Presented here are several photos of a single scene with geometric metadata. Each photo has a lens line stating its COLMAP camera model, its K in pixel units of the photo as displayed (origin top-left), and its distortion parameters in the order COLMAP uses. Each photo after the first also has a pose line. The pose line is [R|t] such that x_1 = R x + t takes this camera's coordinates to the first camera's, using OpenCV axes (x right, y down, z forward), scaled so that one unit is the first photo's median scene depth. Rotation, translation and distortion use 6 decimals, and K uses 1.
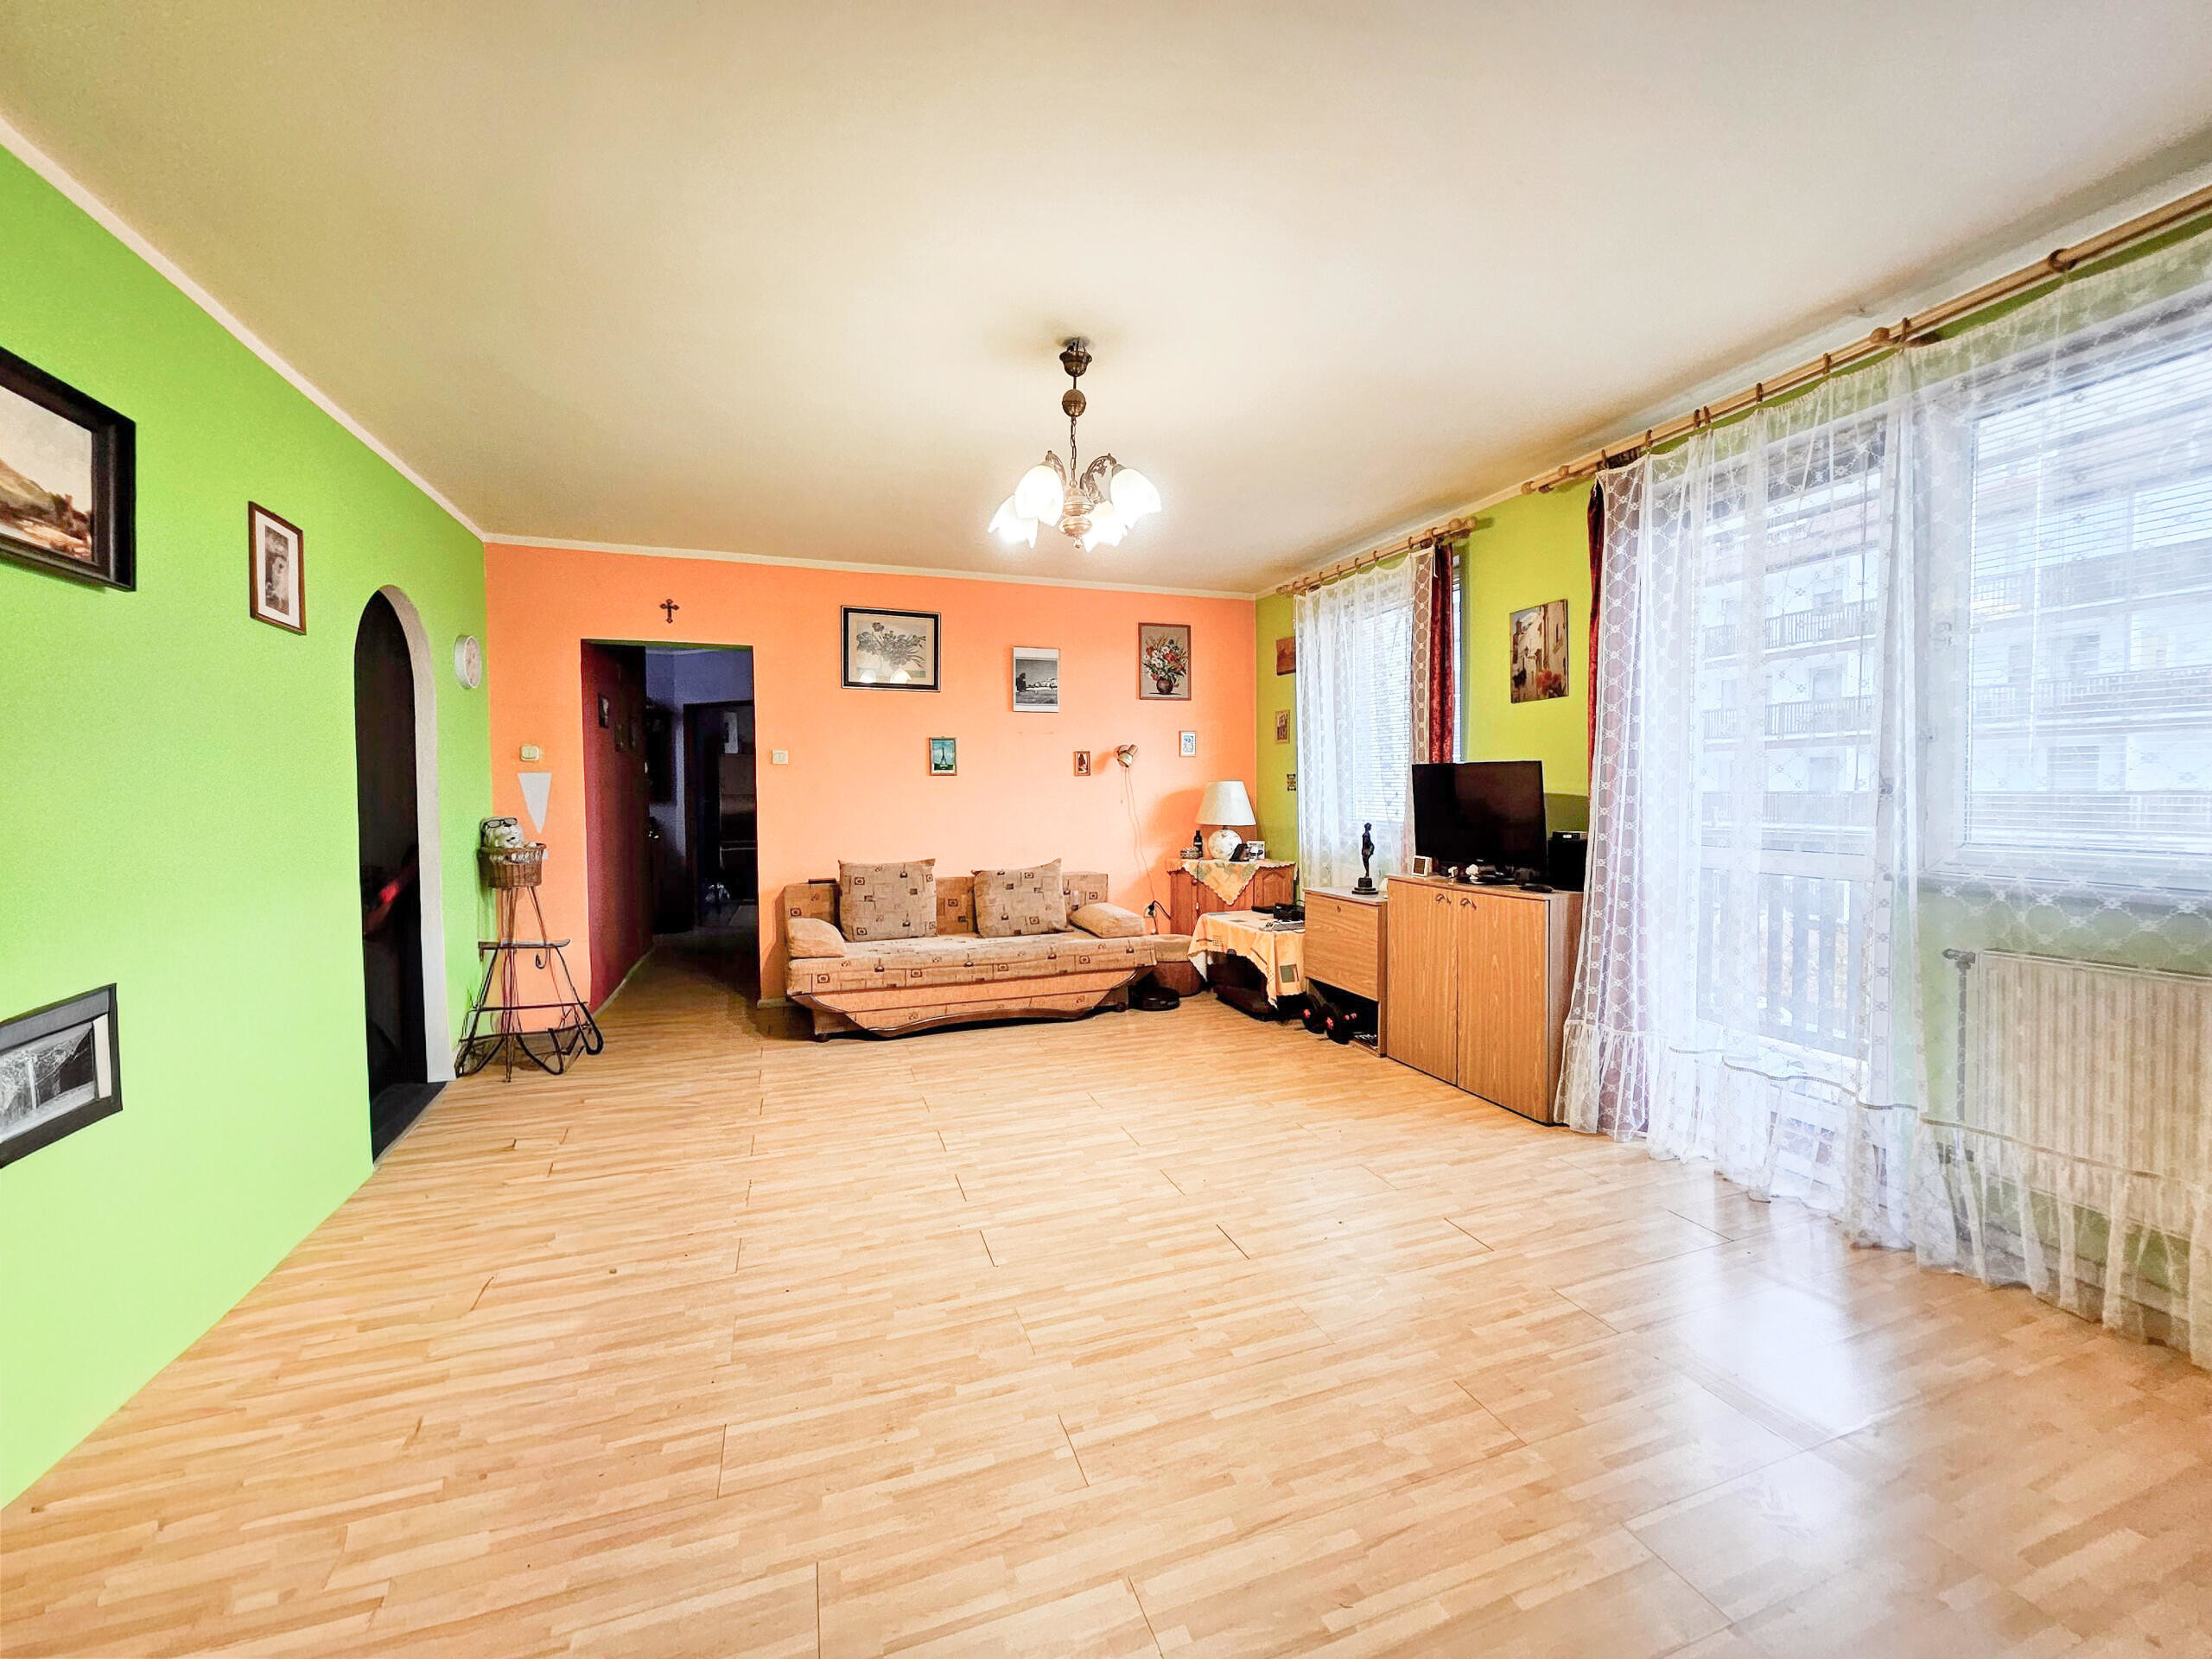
lens RADIAL K [[871.3, 0, 1106.0], [0, 871.3, 829.5], [0, 0, 1]] dist [-0.016694, -0.000113]
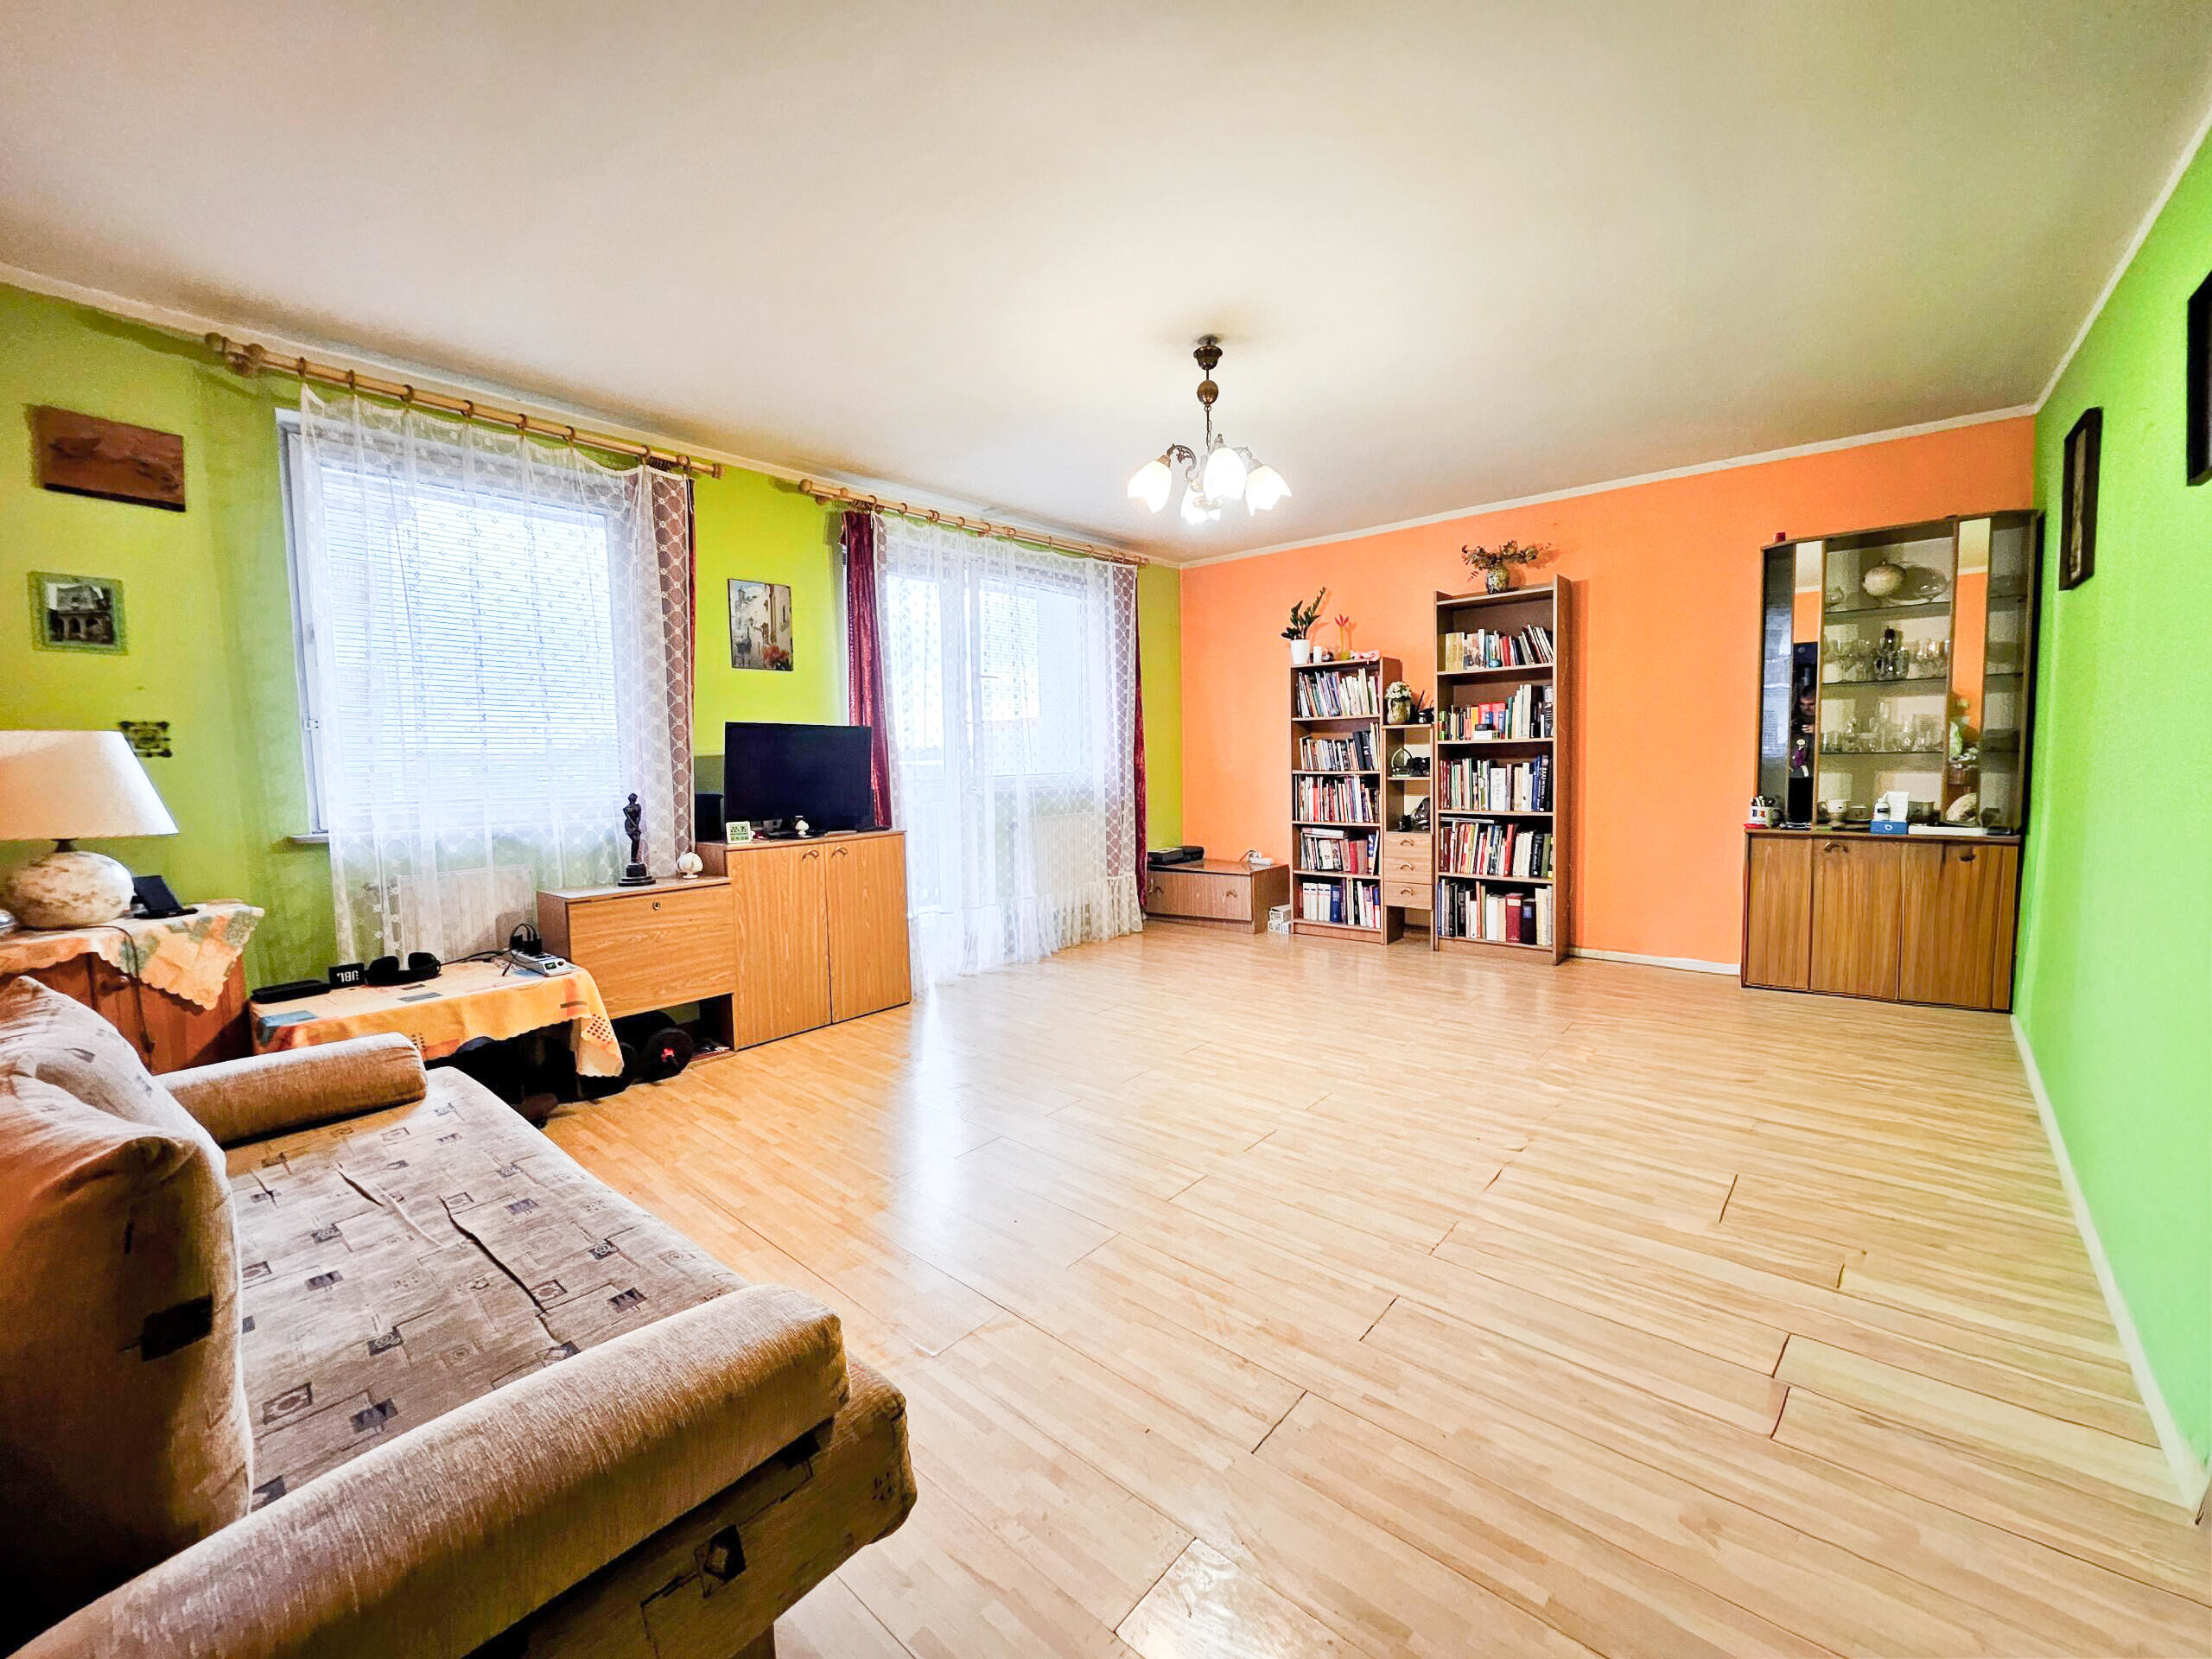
lens RADIAL K [[871.3, 0, 1106.0], [0, 871.3, 829.5], [0, 0, 1]] dist [-0.016694, -0.000113]
pose [[-0.495693, -0.053962, 0.866820, -0.685370], [0.061356, 0.993398, 0.096929, -0.029159], [-0.866328, 0.101231, -0.489110, 1.202361]]
